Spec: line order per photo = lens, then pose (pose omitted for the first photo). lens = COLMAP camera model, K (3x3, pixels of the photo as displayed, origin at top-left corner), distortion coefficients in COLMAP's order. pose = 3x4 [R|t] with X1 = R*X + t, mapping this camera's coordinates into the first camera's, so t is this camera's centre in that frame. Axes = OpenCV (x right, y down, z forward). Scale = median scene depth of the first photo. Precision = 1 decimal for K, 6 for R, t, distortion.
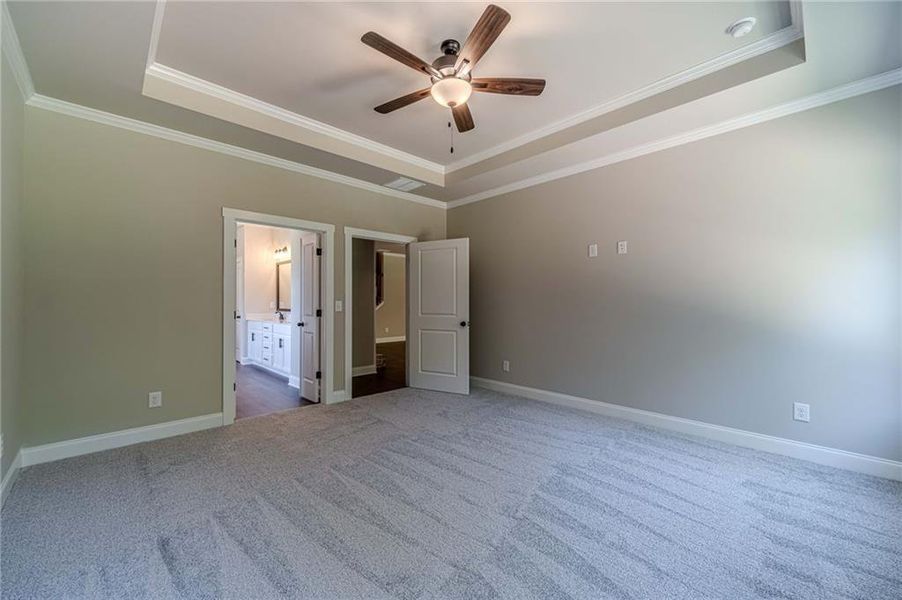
lens RADIAL K [[357.4, 0, 451.0], [0, 357.4, 300.0], [0, 0, 1]] dist [0.013759, -0.000116]
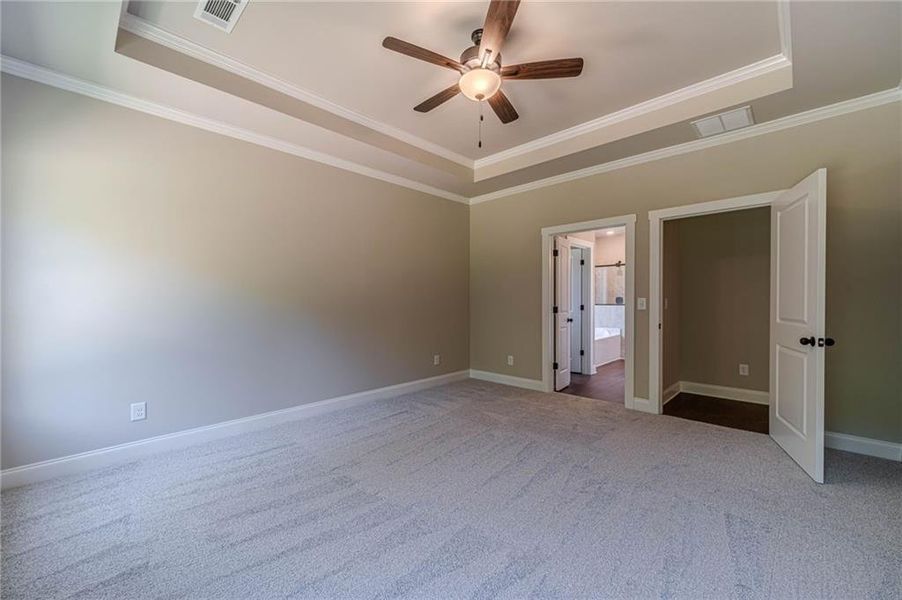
lens RADIAL K [[357.4, 0, 451.0], [0, 357.4, 300.0], [0, 0, 1]] dist [0.013759, -0.000116]
pose [[0.051206, -0.002779, -0.998684, 0.561139], [0.007583, 0.999968, -0.002394, 0.007453], [0.998659, -0.007451, 0.051225, 0.491659]]
